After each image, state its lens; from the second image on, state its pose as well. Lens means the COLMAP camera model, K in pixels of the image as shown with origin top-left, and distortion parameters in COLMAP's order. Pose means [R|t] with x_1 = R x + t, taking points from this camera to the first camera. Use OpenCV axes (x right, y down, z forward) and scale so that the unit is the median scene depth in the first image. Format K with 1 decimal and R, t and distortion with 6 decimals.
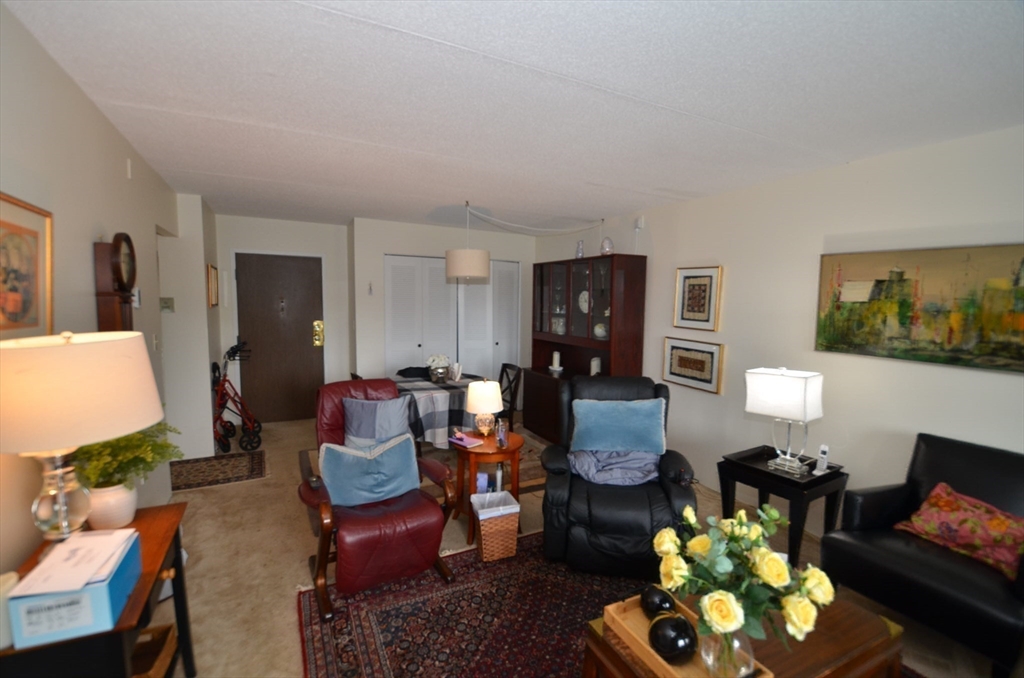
lens RADIAL K [[453.6, 0, 510.2], [0, 453.6, 339.5], [0, 0, 1]] dist [0.000176, -0.000060]
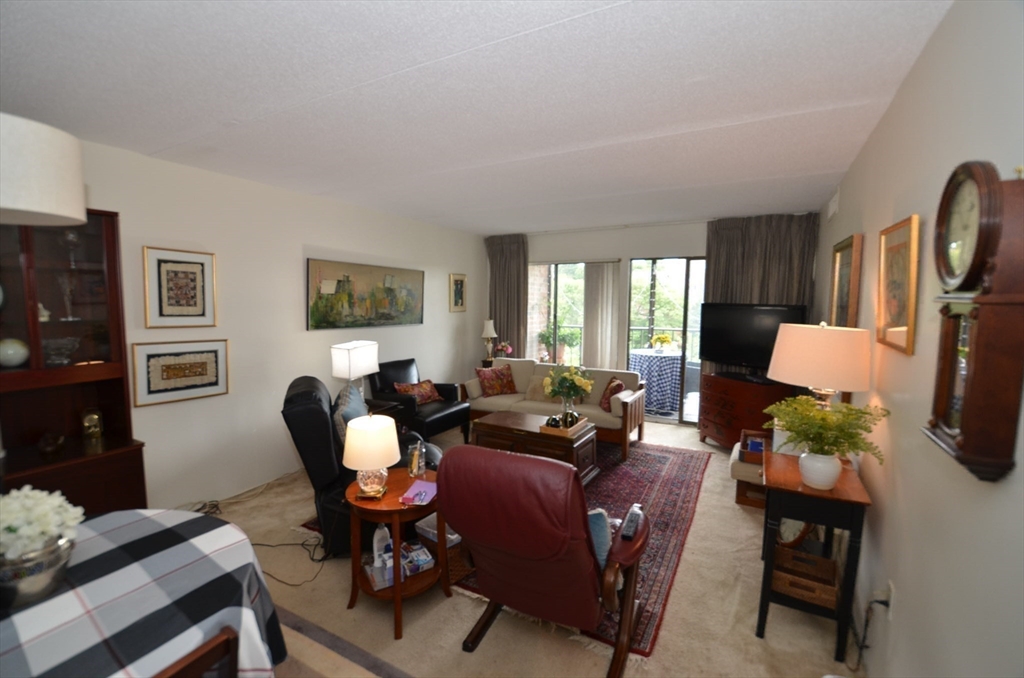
lens RADIAL K [[453.6, 0, 509.5], [0, 453.6, 334.6], [0, 0, 1]] dist [0.000176, -0.000060]
pose [[-0.560068, -0.080662, 0.824511, -0.784164], [0.059656, 0.988738, 0.137251, -0.115647], [-0.826296, 0.126057, -0.548949, 1.301799]]
